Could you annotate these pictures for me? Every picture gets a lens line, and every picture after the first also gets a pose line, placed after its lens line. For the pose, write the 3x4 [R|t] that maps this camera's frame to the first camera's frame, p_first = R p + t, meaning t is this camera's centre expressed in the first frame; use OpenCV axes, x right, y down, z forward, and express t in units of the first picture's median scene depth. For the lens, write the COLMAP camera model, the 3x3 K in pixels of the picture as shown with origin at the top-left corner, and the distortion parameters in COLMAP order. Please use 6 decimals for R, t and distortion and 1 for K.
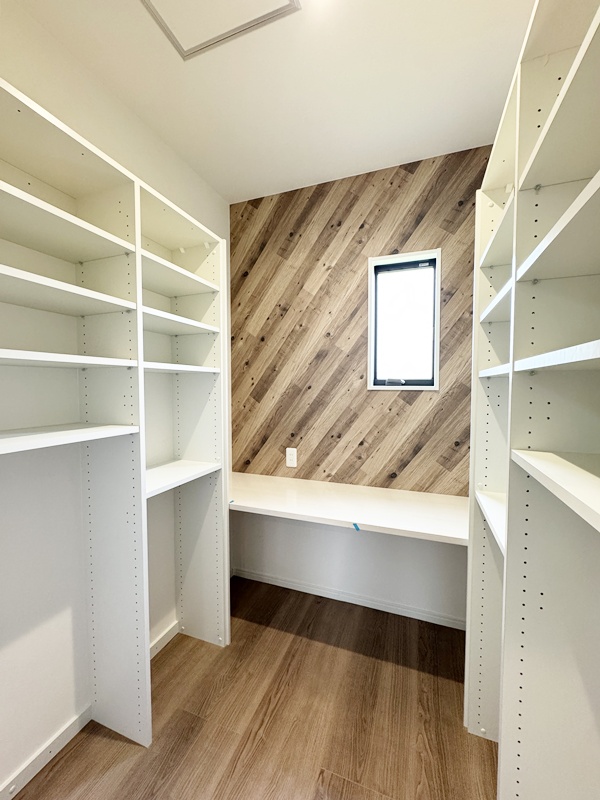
lens RADIAL K [[323.7, 0, 301.6], [0, 323.7, 400.7], [0, 0, 1]] dist [-0.003126, 0.000097]
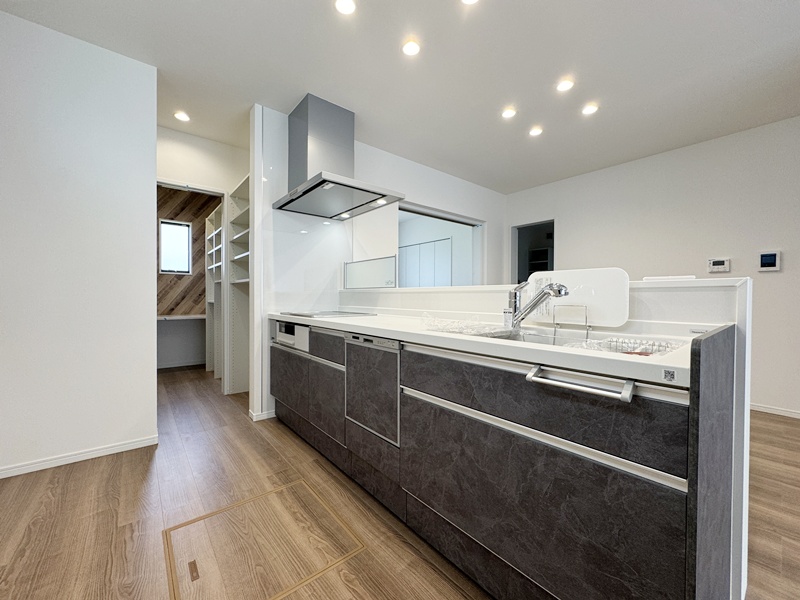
lens RADIAL K [[323.7, 0, 403.5], [0, 323.7, 298.9], [0, 0, 1]] dist [-0.003126, 0.000097]
pose [[0.499738, -0.007859, 0.866141, -1.004657], [0.032857, 0.999411, -0.009889, 0.245481], [-0.865553, 0.033401, 0.499702, -1.814130]]
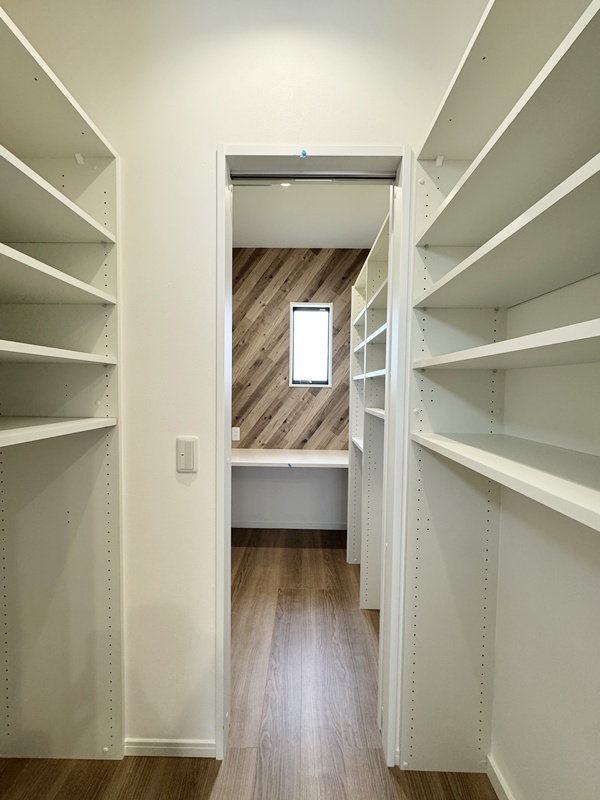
lens RADIAL K [[323.7, 0, 302.1], [0, 323.7, 398.8], [0, 0, 1]] dist [-0.003126, 0.000097]
pose [[0.940397, 0.000886, 0.340079, -0.281747], [0.001534, 0.999975, -0.006847, 0.037438], [-0.340076, 0.006960, 0.940372, -0.508475]]
